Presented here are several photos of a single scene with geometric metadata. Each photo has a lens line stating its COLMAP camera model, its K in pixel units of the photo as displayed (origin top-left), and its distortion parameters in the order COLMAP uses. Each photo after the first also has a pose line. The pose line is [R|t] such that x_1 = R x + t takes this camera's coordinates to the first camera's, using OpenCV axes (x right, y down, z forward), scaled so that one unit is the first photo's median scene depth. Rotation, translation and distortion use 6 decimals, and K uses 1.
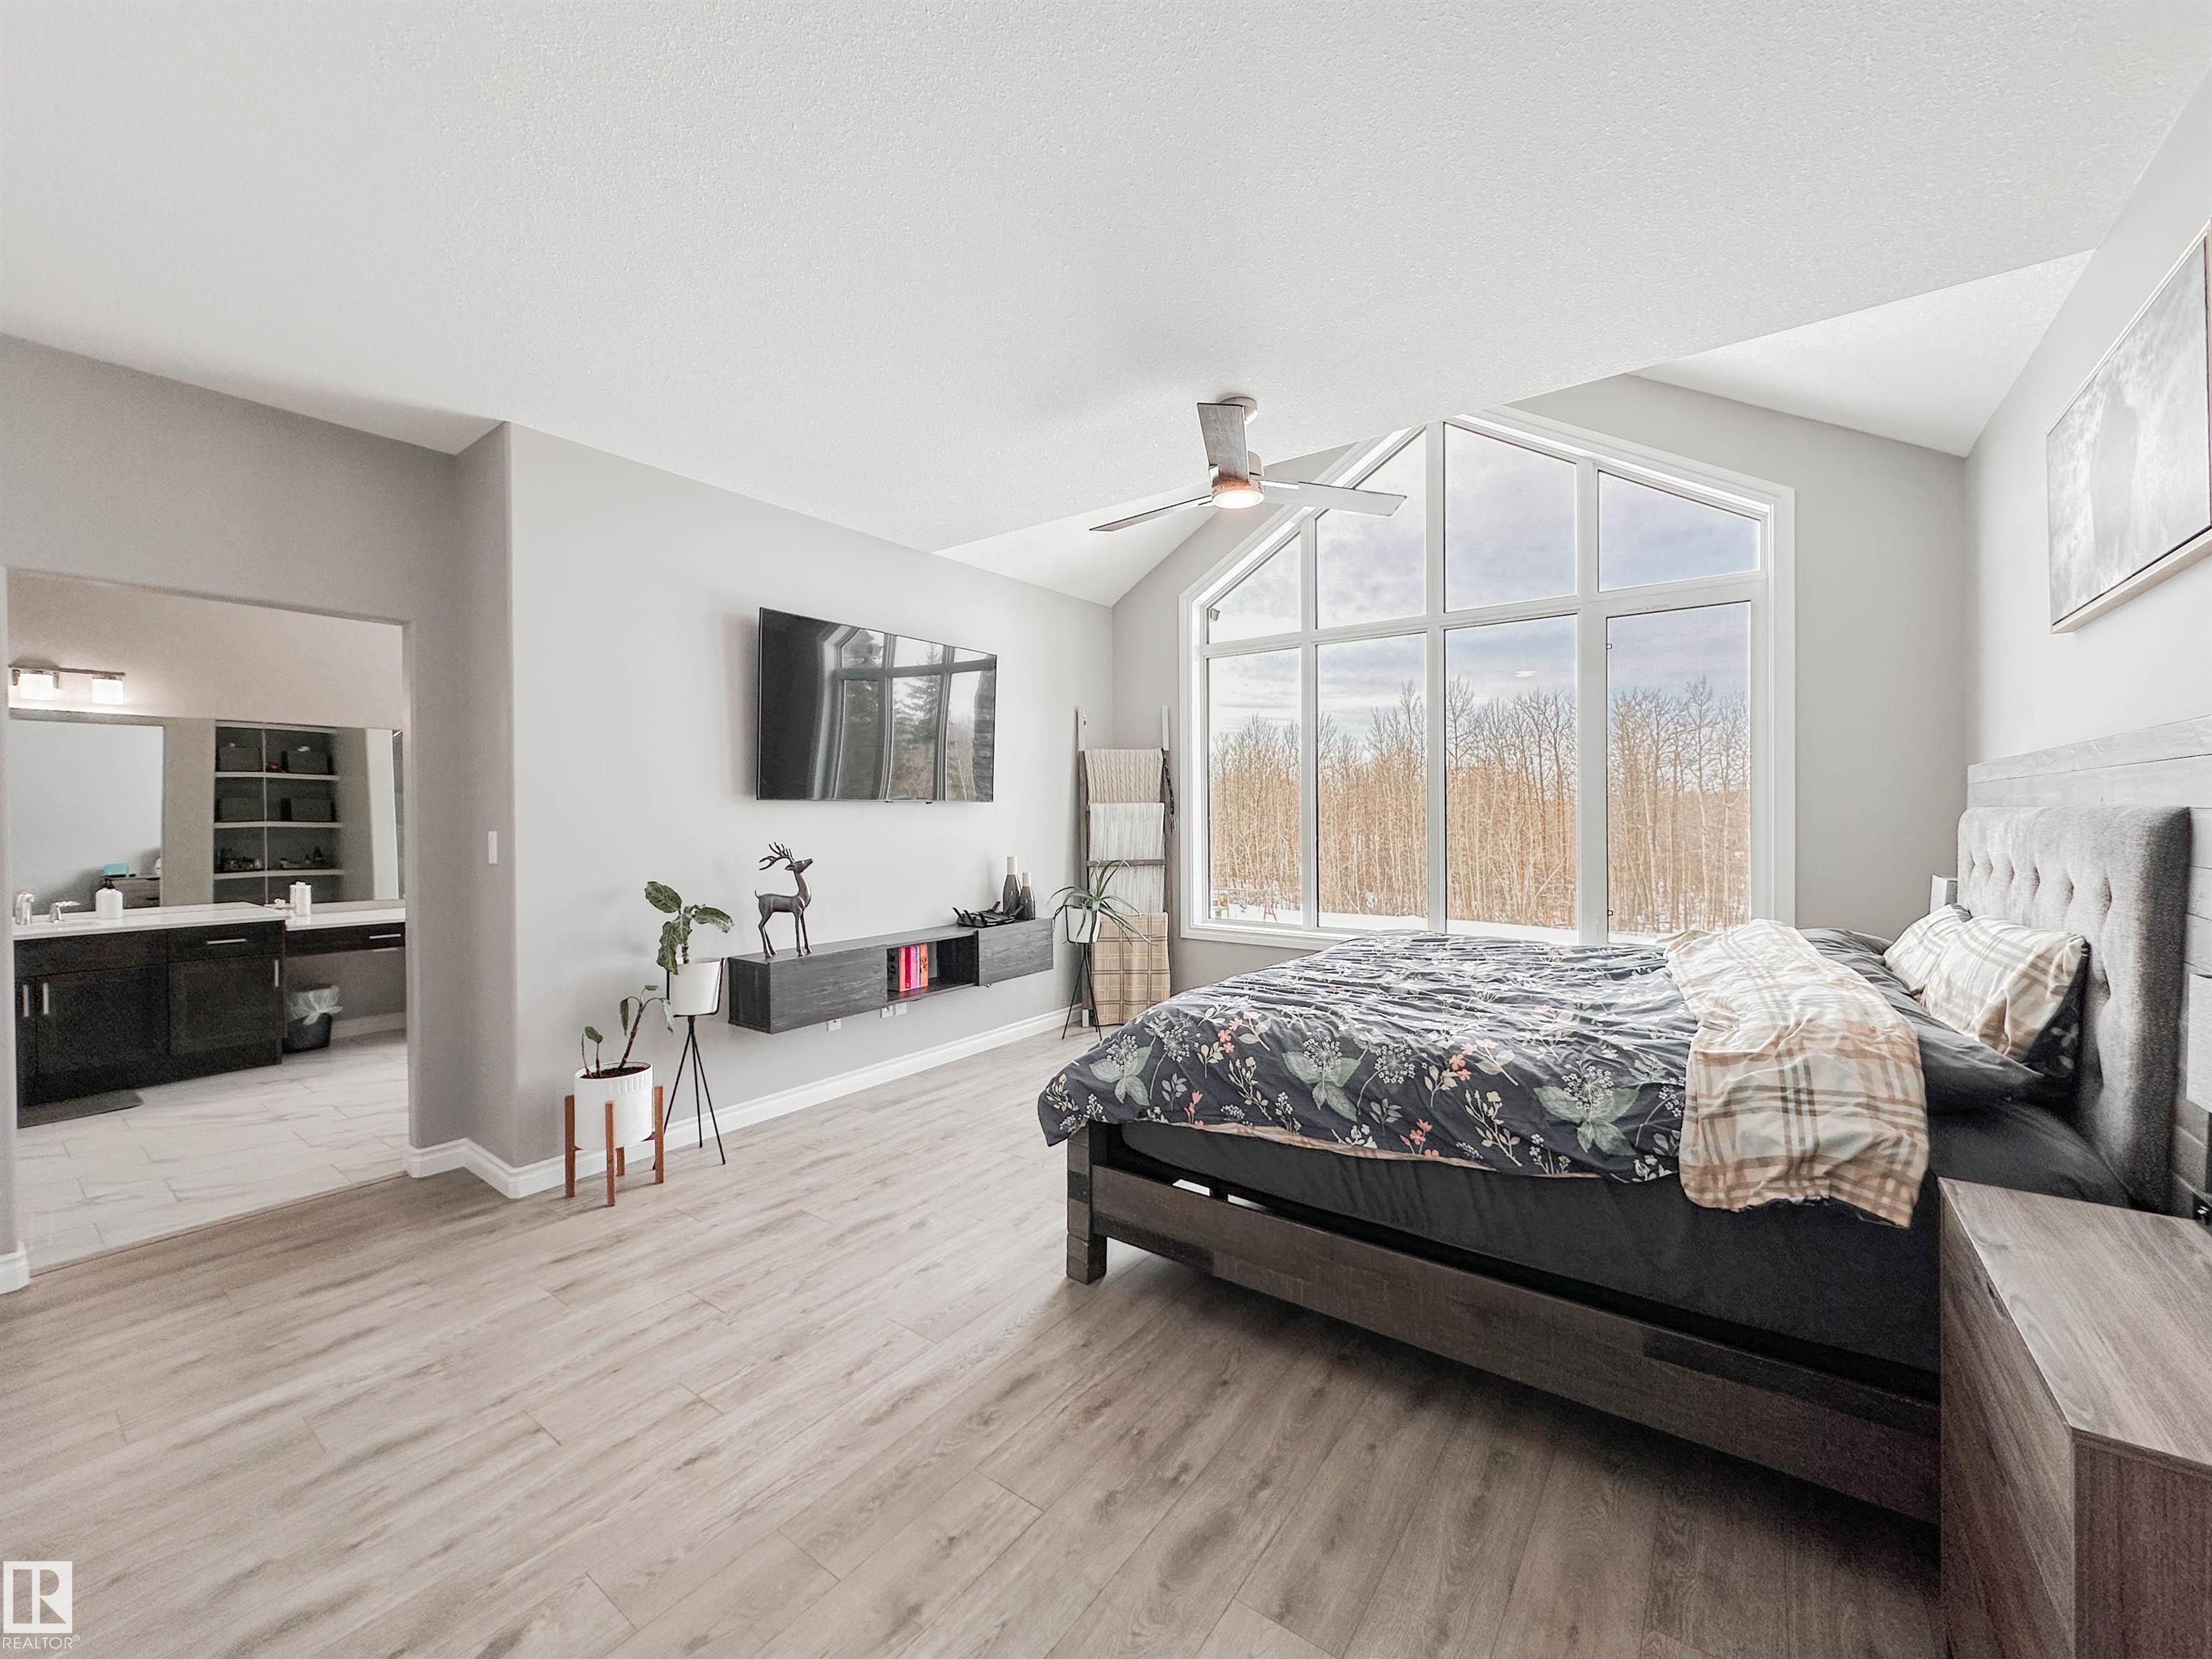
lens RADIAL K [[880.6, 0, 1113.7], [0, 880.6, 831.9], [0, 0, 1]] dist [0.000367, -0.000179]
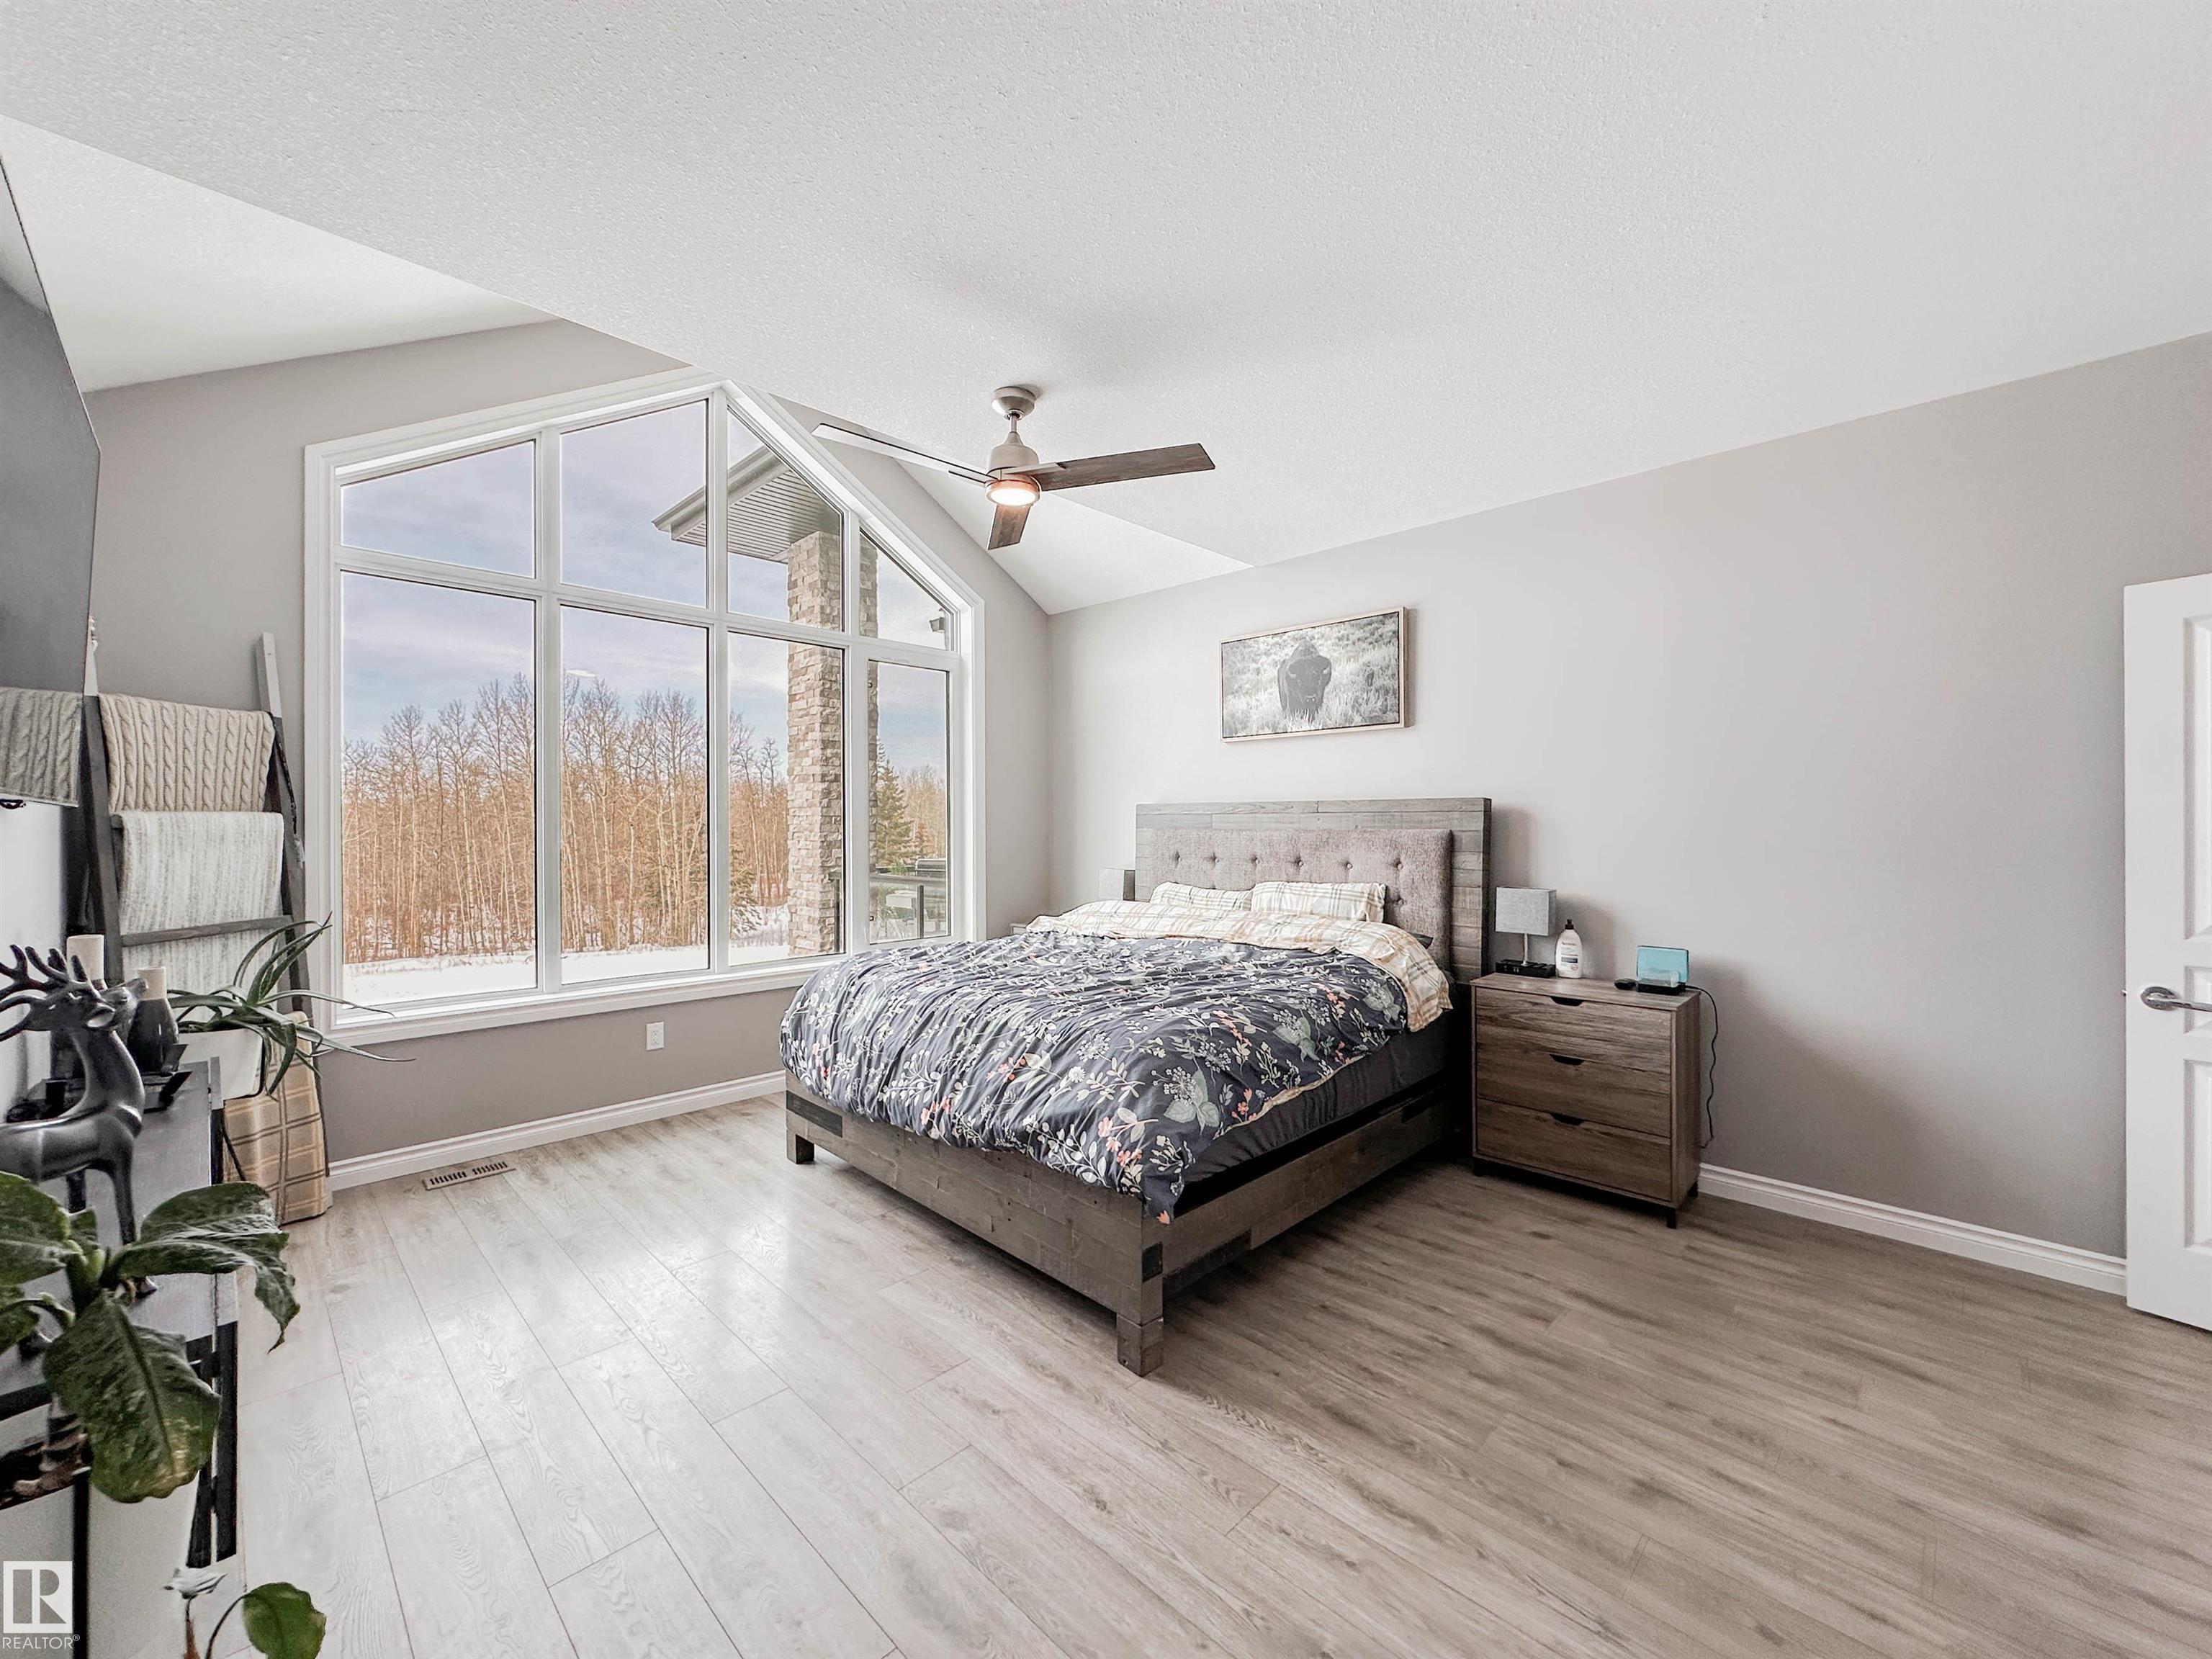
lens RADIAL K [[880.6, 0, 1114.4], [0, 880.6, 824.0], [0, 0, 1]] dist [0.000367, -0.000179]
pose [[0.141294, 0.007217, 0.989941, -1.156068], [0.018862, 0.999772, -0.009981, -0.030691], [-0.989788, 0.020082, 0.141125, 1.141768]]
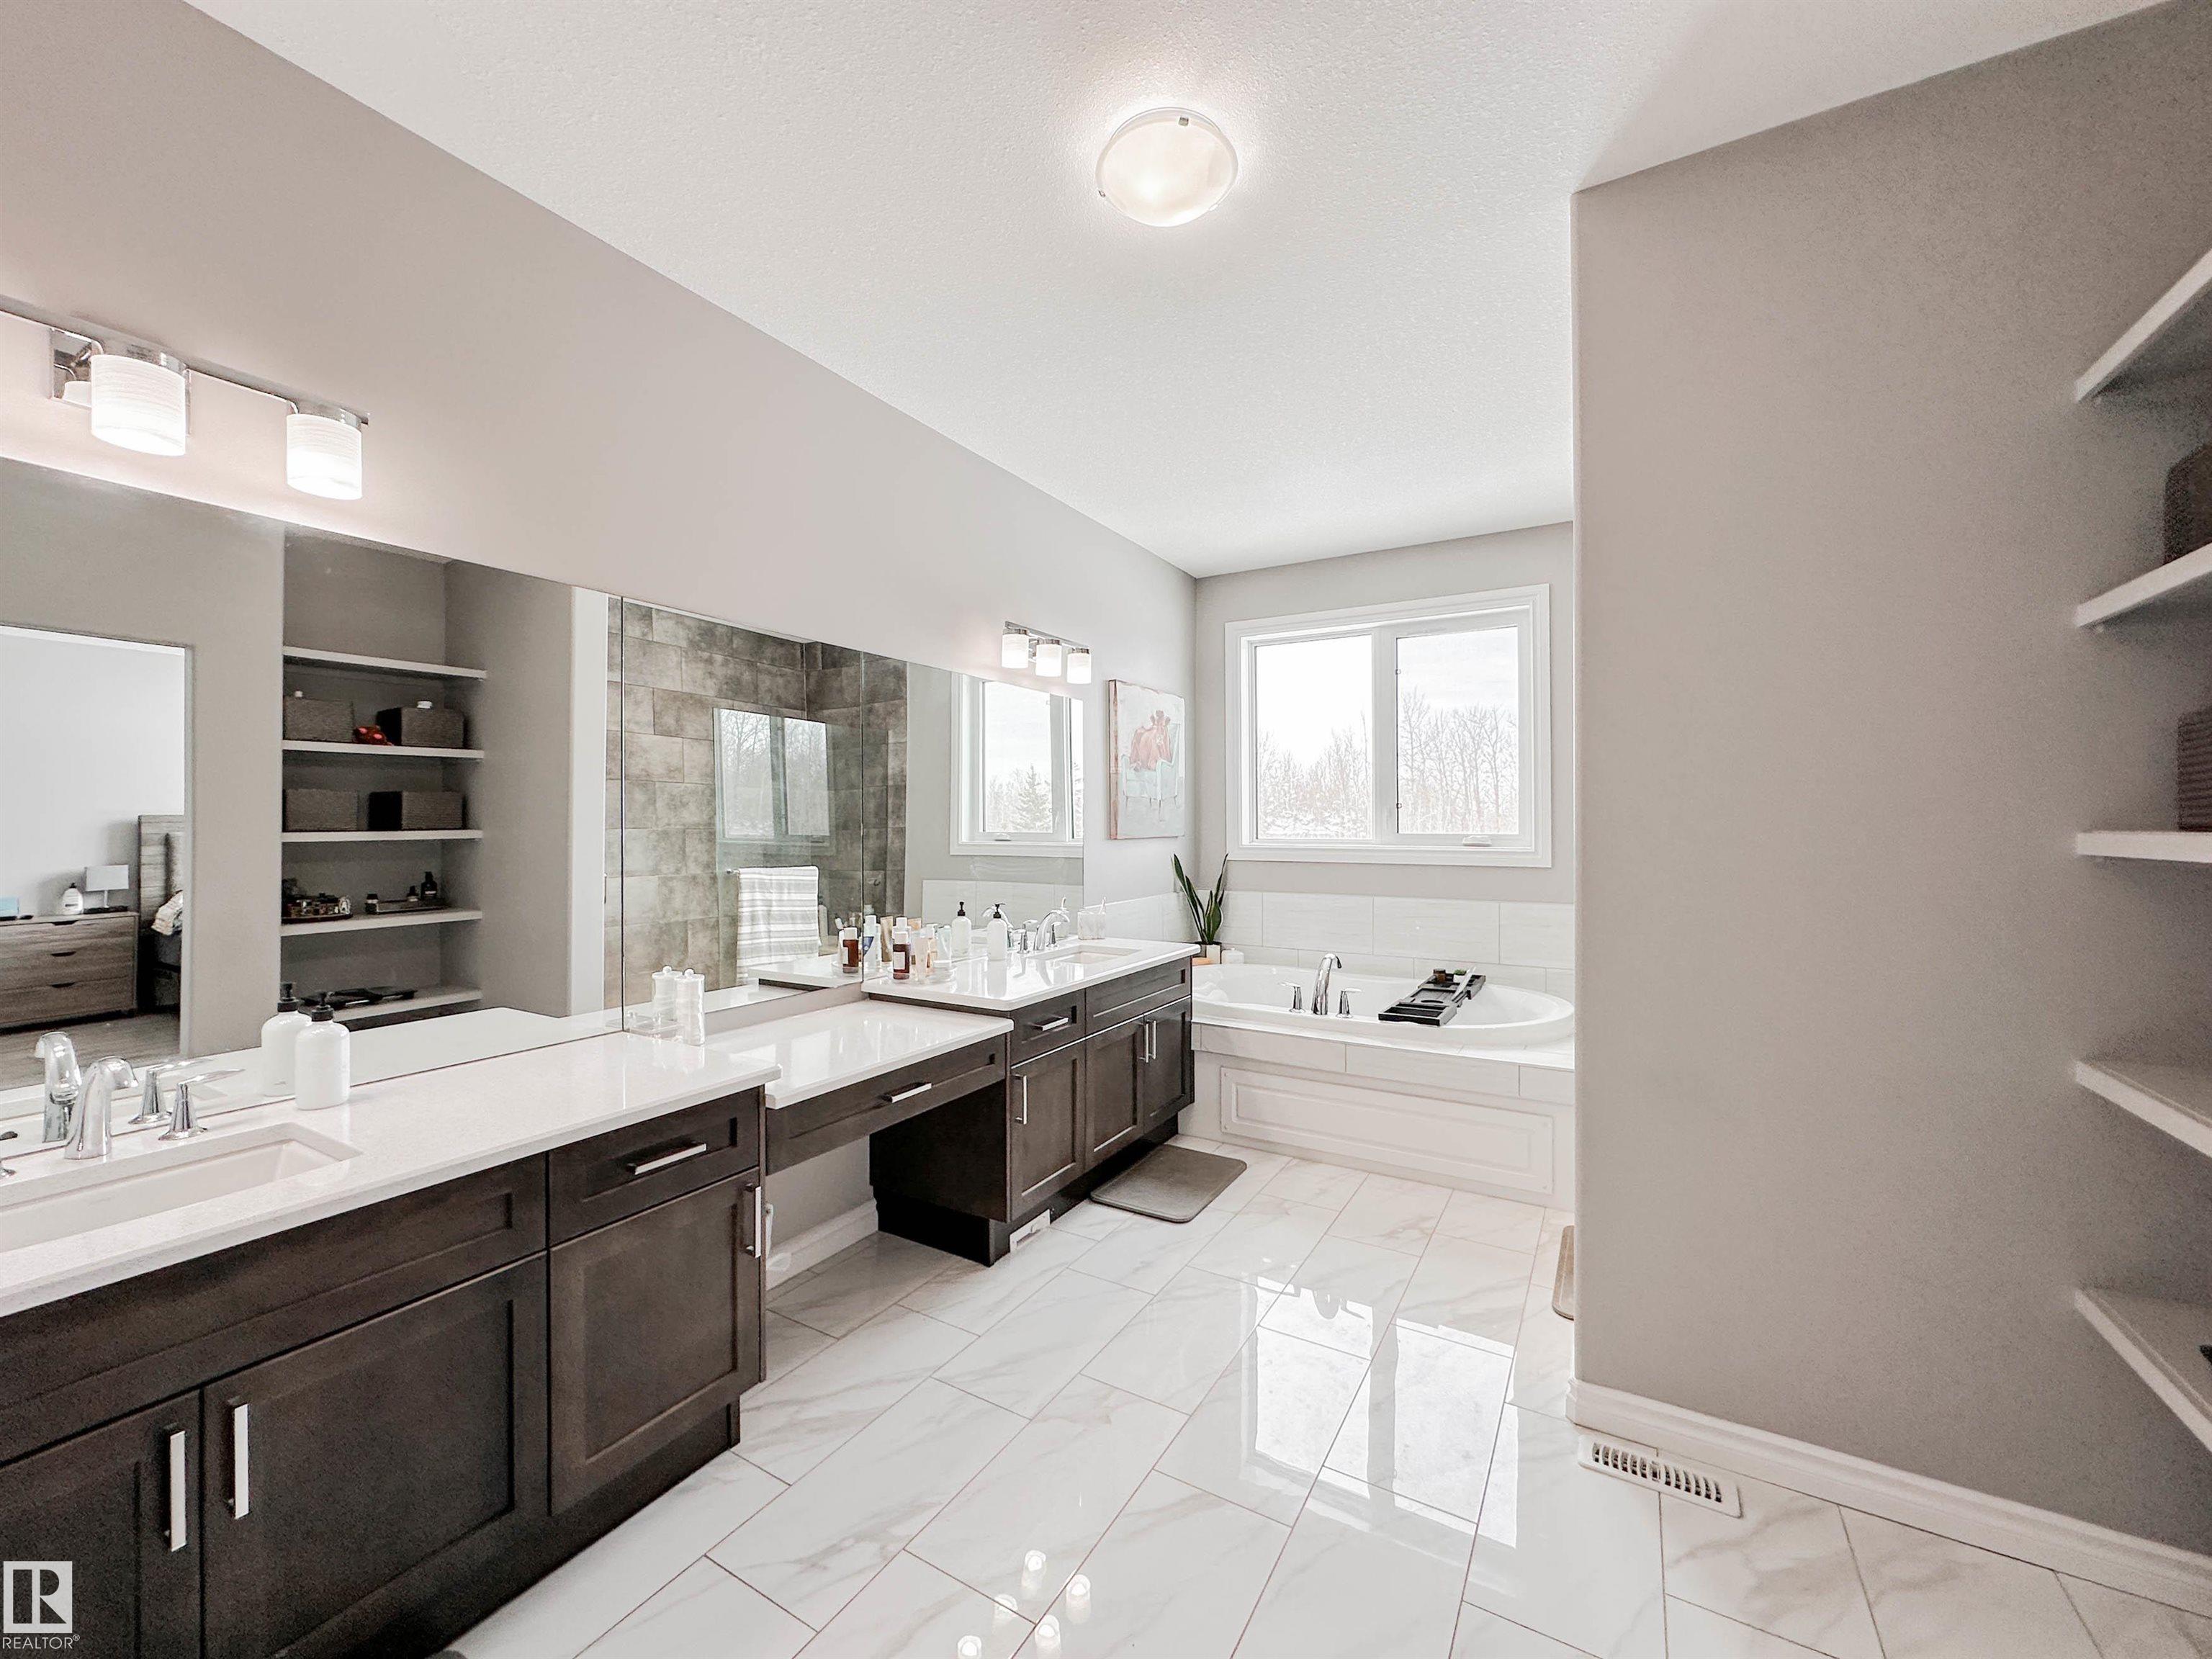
lens RADIAL K [[880.6, 0, 1104.3], [0, 880.6, 824.2], [0, 0, 1]] dist [0.000367, -0.000179]
pose [[0.995498, 0.001608, 0.094771, -0.092250], [0.000327, 0.999792, -0.020404, -0.000639], [-0.094784, 0.020343, 0.995290, 0.066838]]
